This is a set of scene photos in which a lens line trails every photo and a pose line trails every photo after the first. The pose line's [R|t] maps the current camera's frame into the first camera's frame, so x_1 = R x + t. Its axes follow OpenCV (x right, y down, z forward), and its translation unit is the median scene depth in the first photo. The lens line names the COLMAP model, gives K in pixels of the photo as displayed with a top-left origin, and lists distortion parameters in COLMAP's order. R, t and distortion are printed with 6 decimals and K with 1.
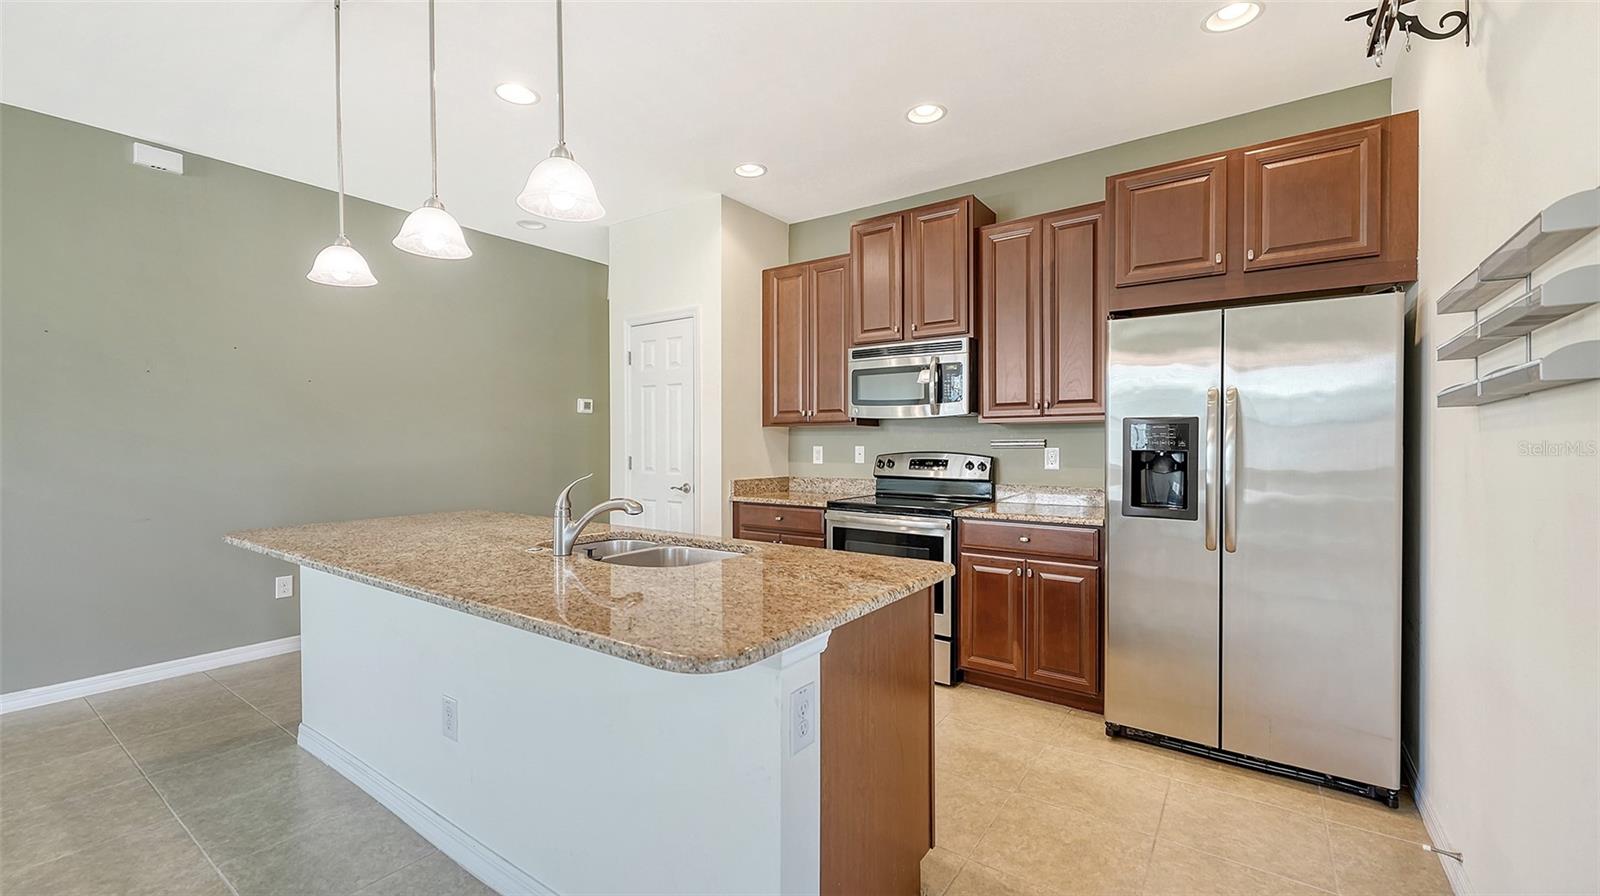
lens RADIAL K [[643.8, 0, 800.0], [0, 643.8, 448.0], [0, 0, 1]] dist [0.004494, -0.000050]
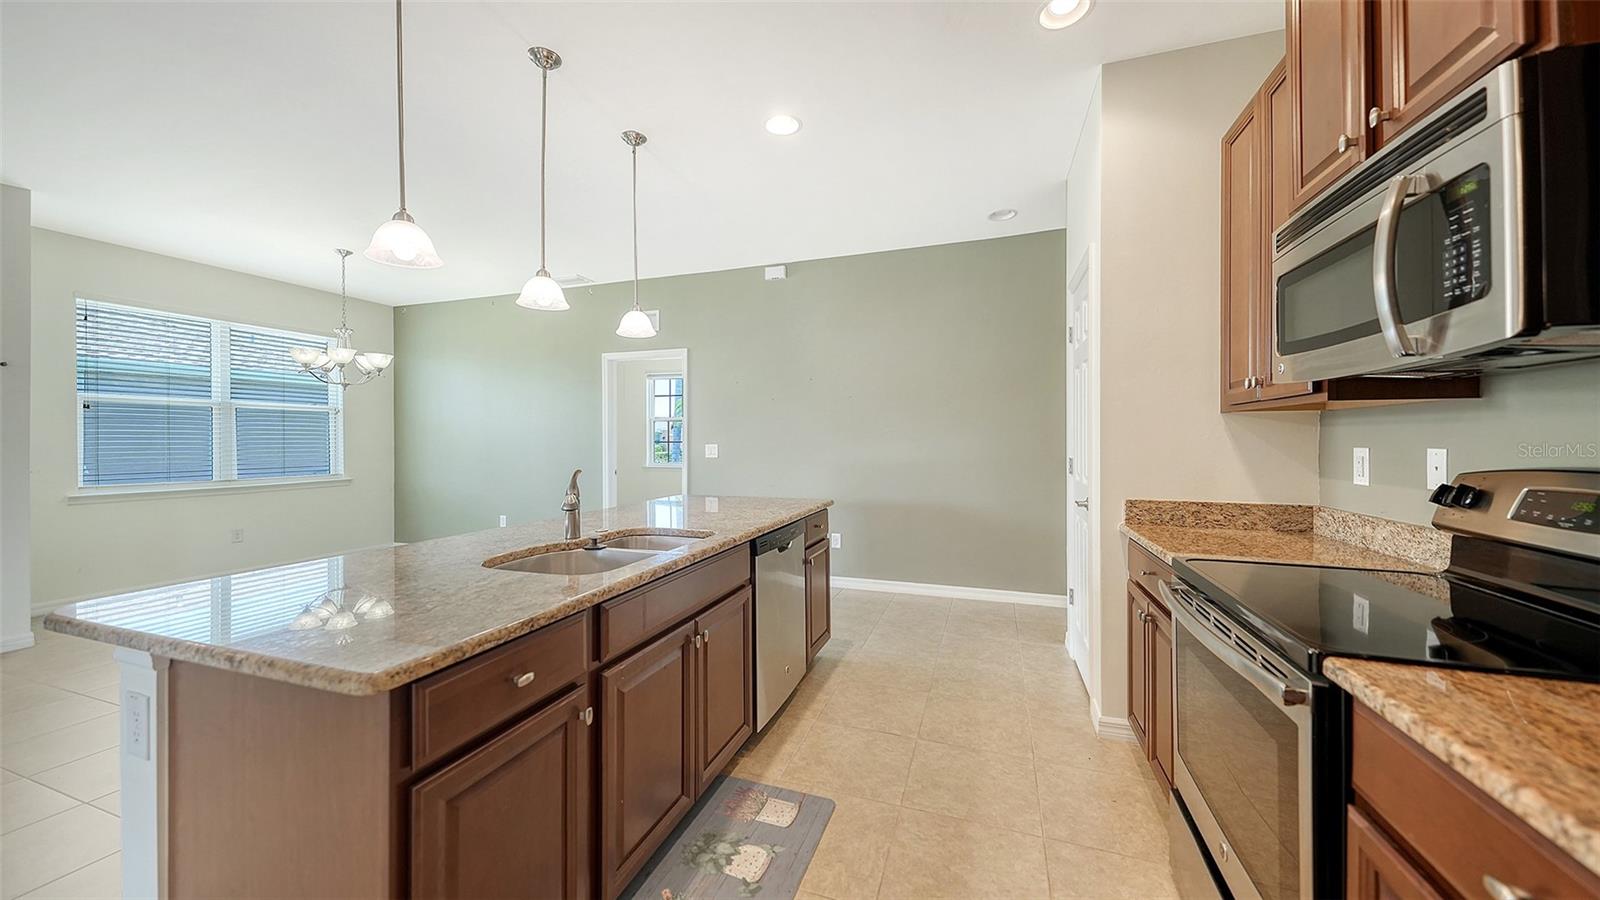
lens RADIAL K [[561.0, 0, 805.8], [0, 561.0, 440.1], [0, 0, 1]] dist [0.001064, -0.000035]
pose [[0.274051, -0.003603, -0.961708, 0.398237], [-0.008145, 0.999948, -0.006067, -0.003834], [0.961681, 0.009495, 0.274008, 0.634343]]
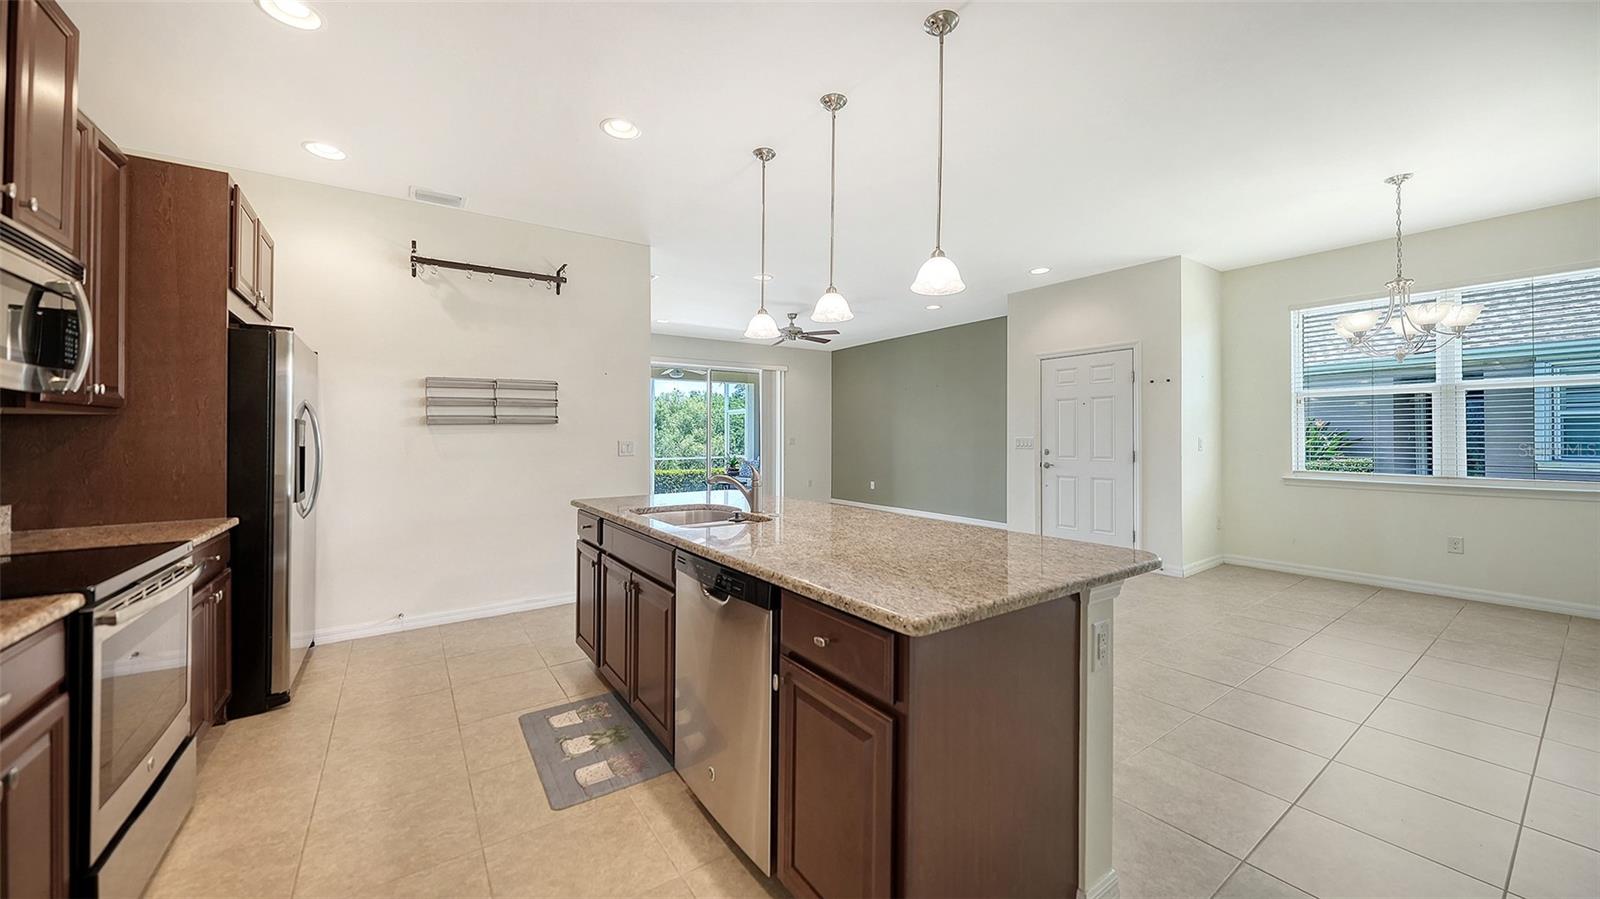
lens RADIAL K [[557.7, 0, 797.2], [0, 557.7, 437.6], [0, 0, 1]] dist [-0.001019, -0.000189]
pose [[-0.936783, 0.004658, 0.349879, -0.511584], [0.009974, 0.999861, 0.013393, -0.013004], [-0.349768, 0.016036, -0.936699, 1.216590]]
